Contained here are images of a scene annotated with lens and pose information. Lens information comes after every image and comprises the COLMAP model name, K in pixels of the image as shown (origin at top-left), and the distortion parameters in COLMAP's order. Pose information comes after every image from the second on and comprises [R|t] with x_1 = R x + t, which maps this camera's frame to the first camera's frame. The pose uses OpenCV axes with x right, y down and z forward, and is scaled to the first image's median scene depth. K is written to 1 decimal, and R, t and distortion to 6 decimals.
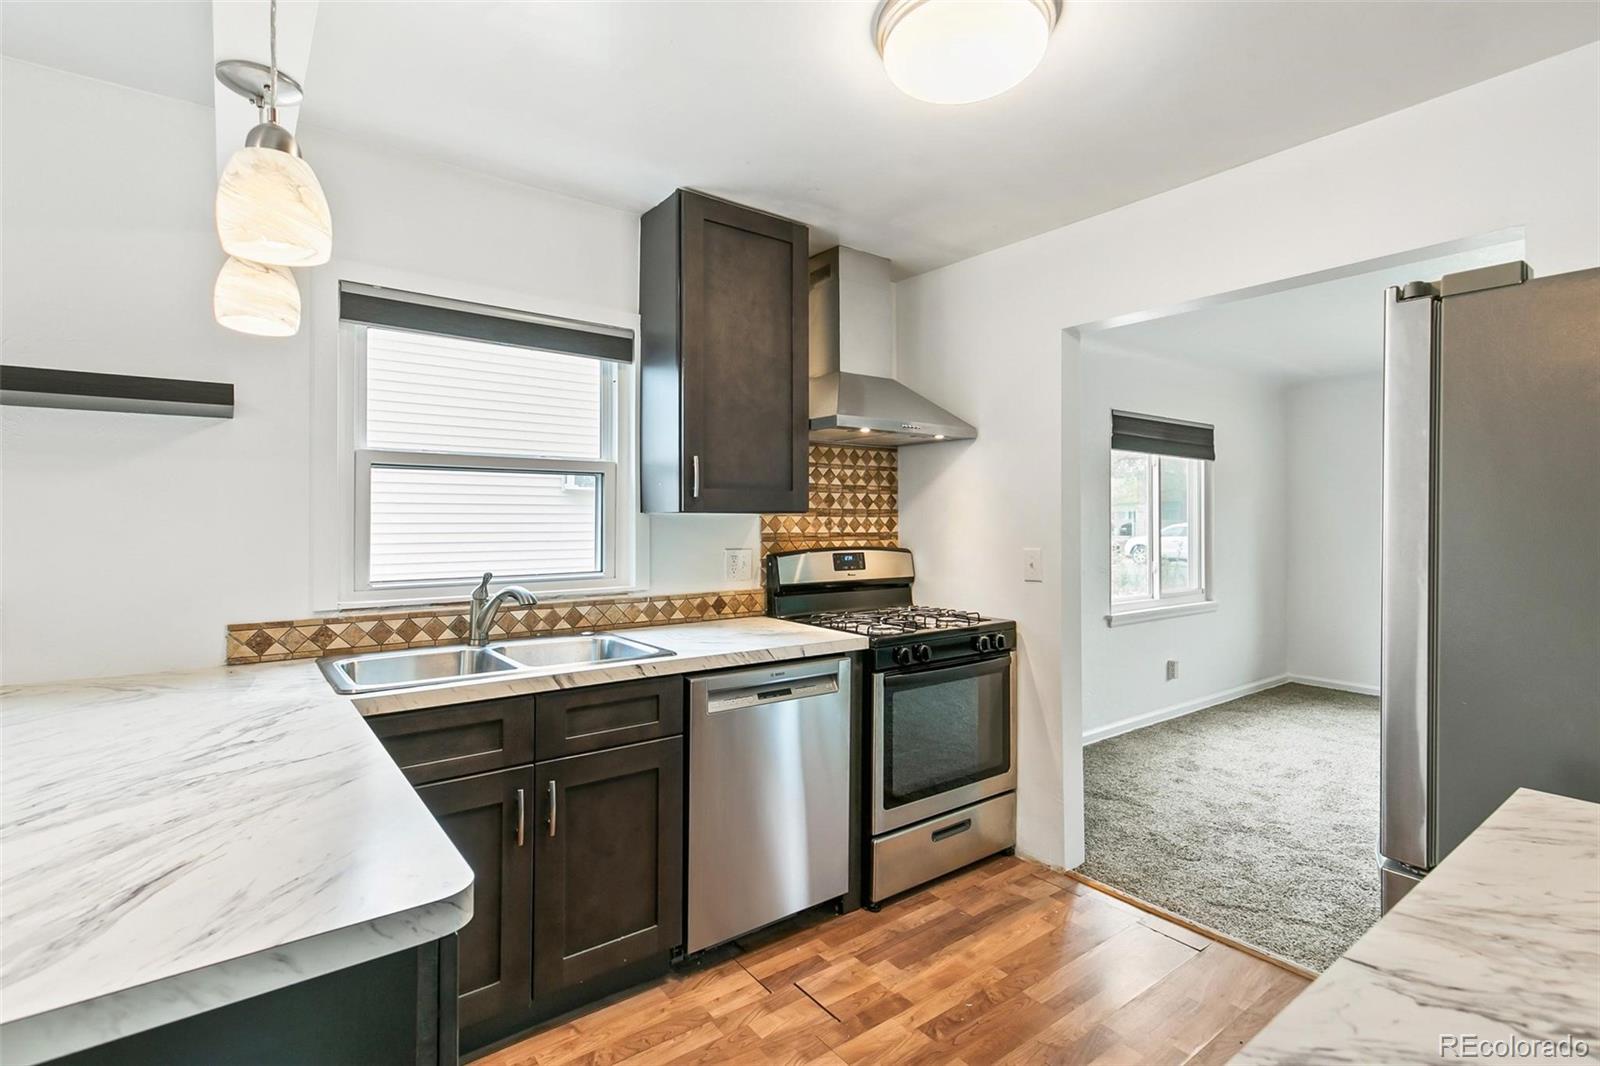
lens RADIAL K [[756.8, 0, 798.7], [0, 756.8, 516.2], [0, 0, 1]] dist [0.011462, -0.000176]
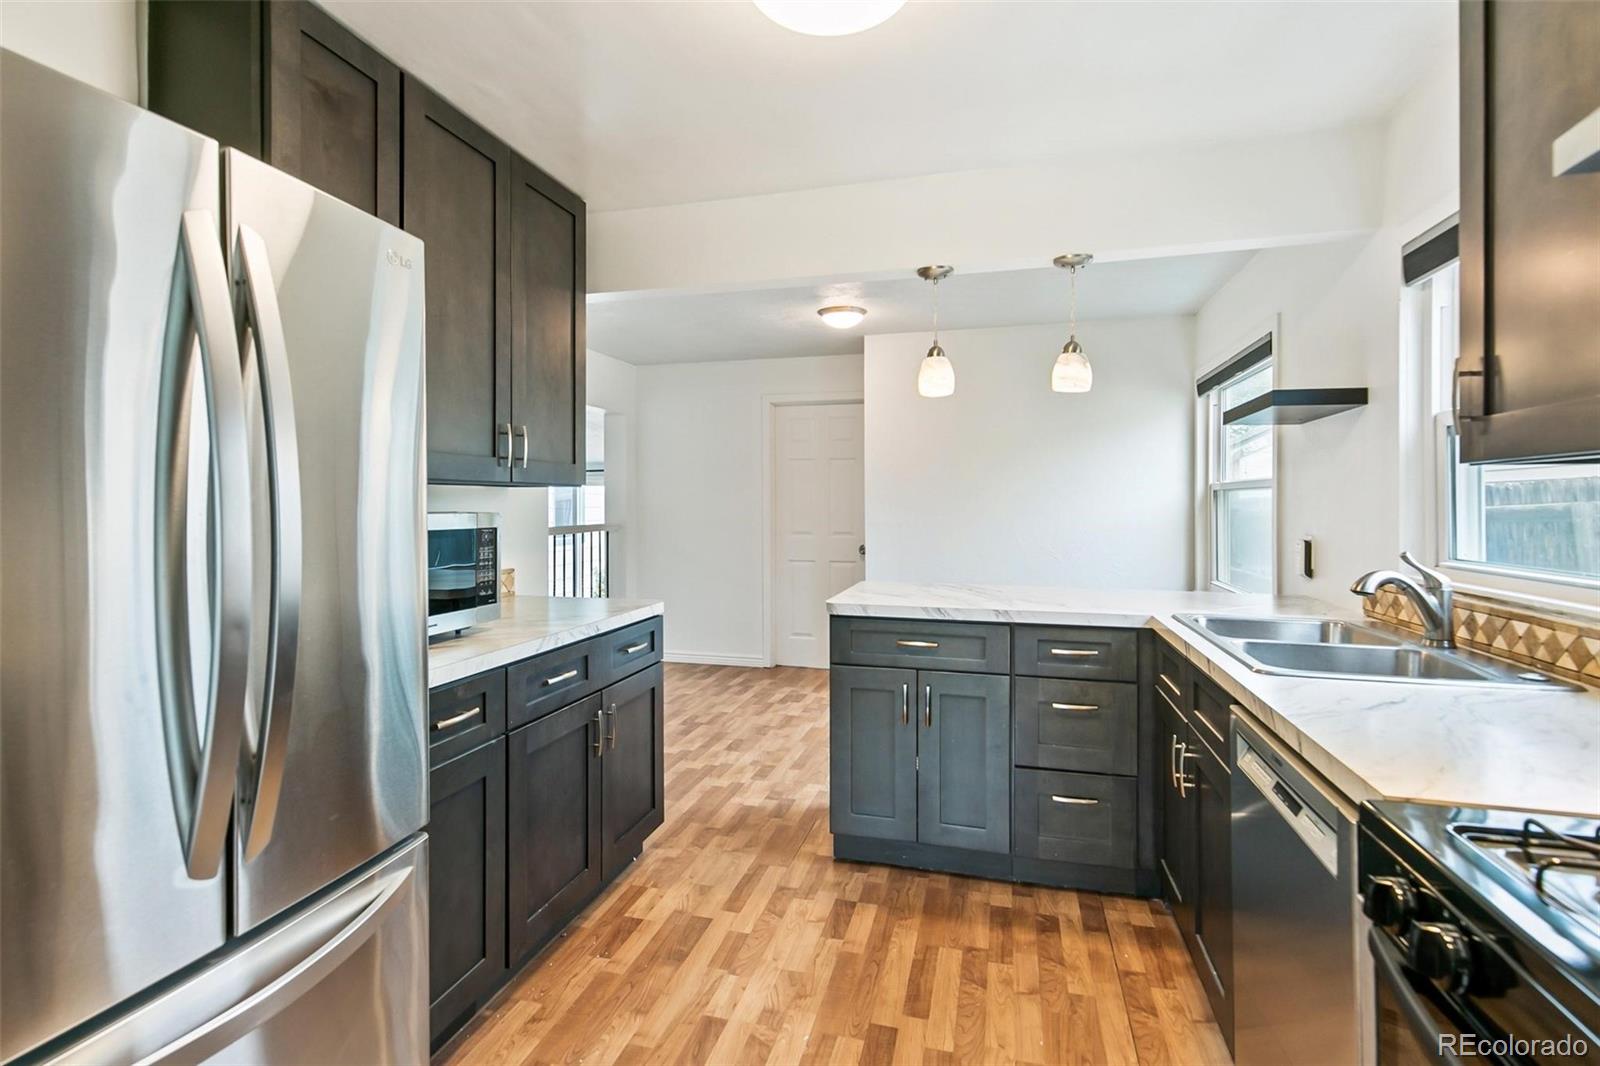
lens RADIAL K [[769.5, 0, 797.7], [0, 769.5, 504.7], [0, 0, 1]] dist [0.001044, -0.000035]
pose [[-0.790965, -0.001648, -0.611859, 0.454935], [0.000566, 0.999994, -0.003424, 0.019040], [0.611861, -0.003055, -0.790959, 0.945937]]
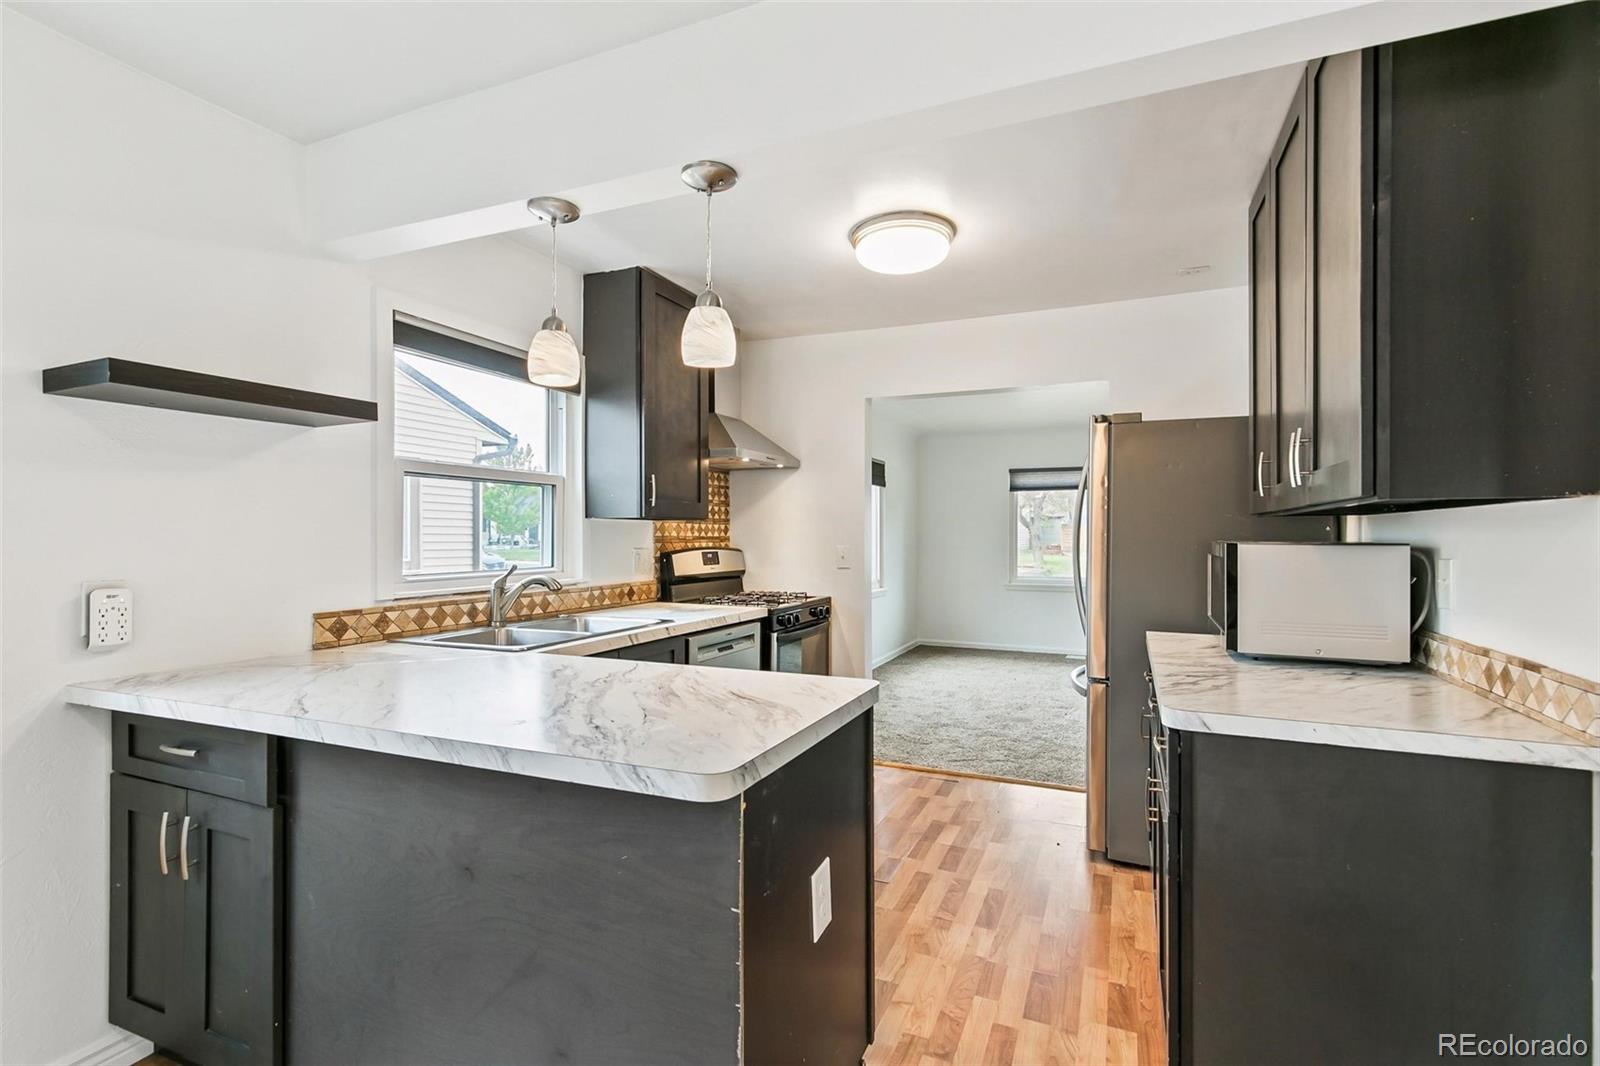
lens RADIAL K [[740.6, 0, 807.4], [0, 740.6, 537.0], [0, 0, 1]] dist [0.009748, -0.000681]
pose [[0.870341, -0.001512, 0.492447, -0.442167], [-0.002721, 0.999965, 0.007879, 0.013852], [-0.492442, -0.008197, 0.870307, -0.199922]]
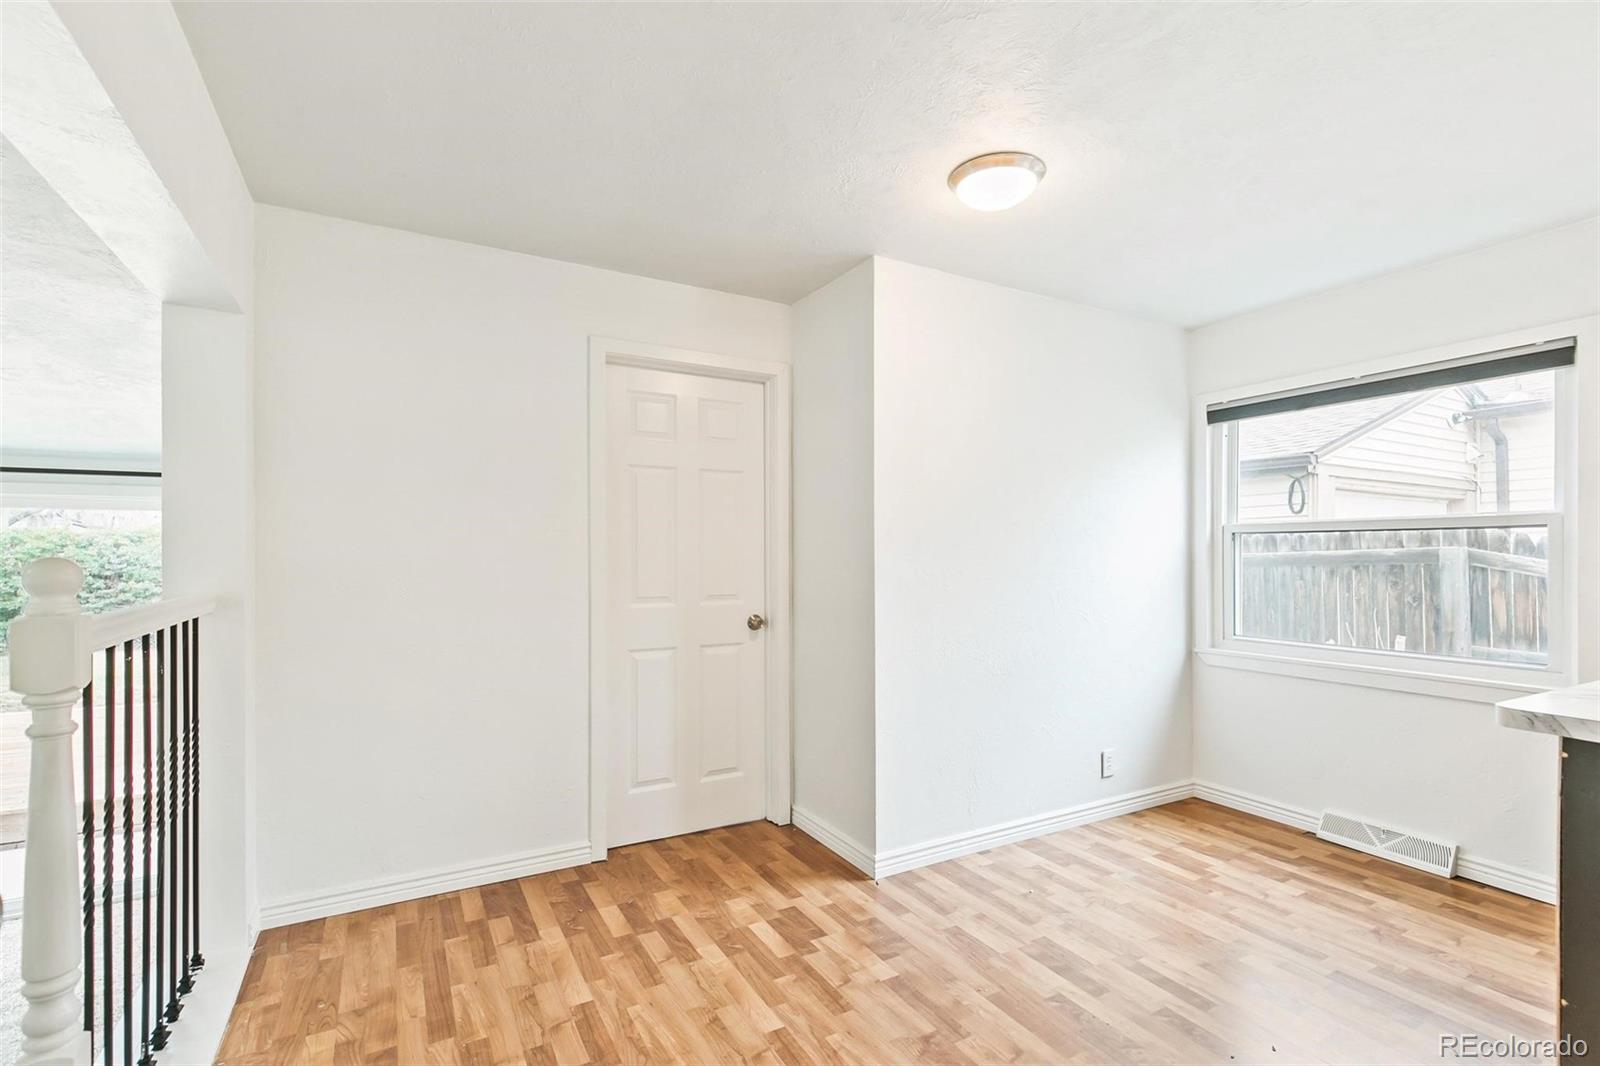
lens RADIAL K [[737.1, 0, 803.1], [0, 737.1, 554.5], [0, 0, 1]] dist [0.002644, 0.000333]
pose [[-0.139582, -0.003354, -0.990205, 0.242257], [0.003969, 0.999984, -0.003947, 0.027059], [0.990203, -0.004482, -0.139567, -0.267479]]
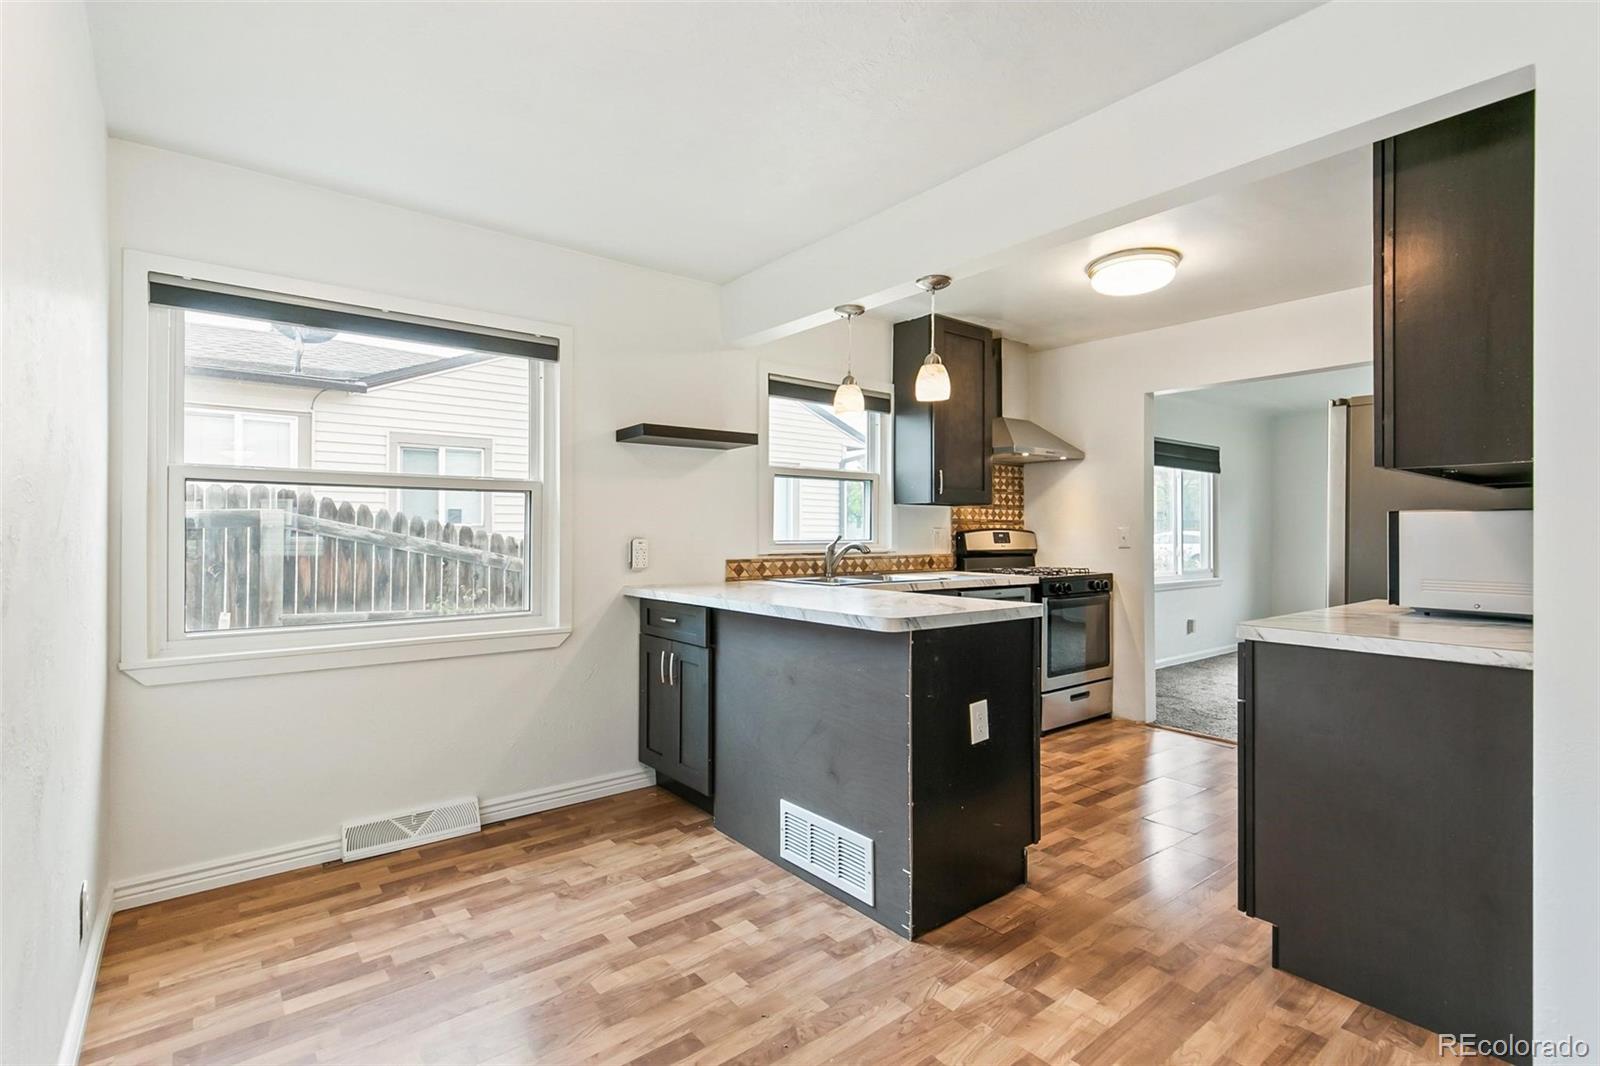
lens RADIAL K [[756.4, 0, 802.0], [0, 756.4, 526.4], [0, 0, 1]] dist [0.012497, -0.000540]
pose [[0.999656, 0.001479, 0.026170, -0.411710], [-0.001444, 0.999998, -0.001379, 0.042119], [-0.026172, 0.001341, 0.999657, -0.587271]]
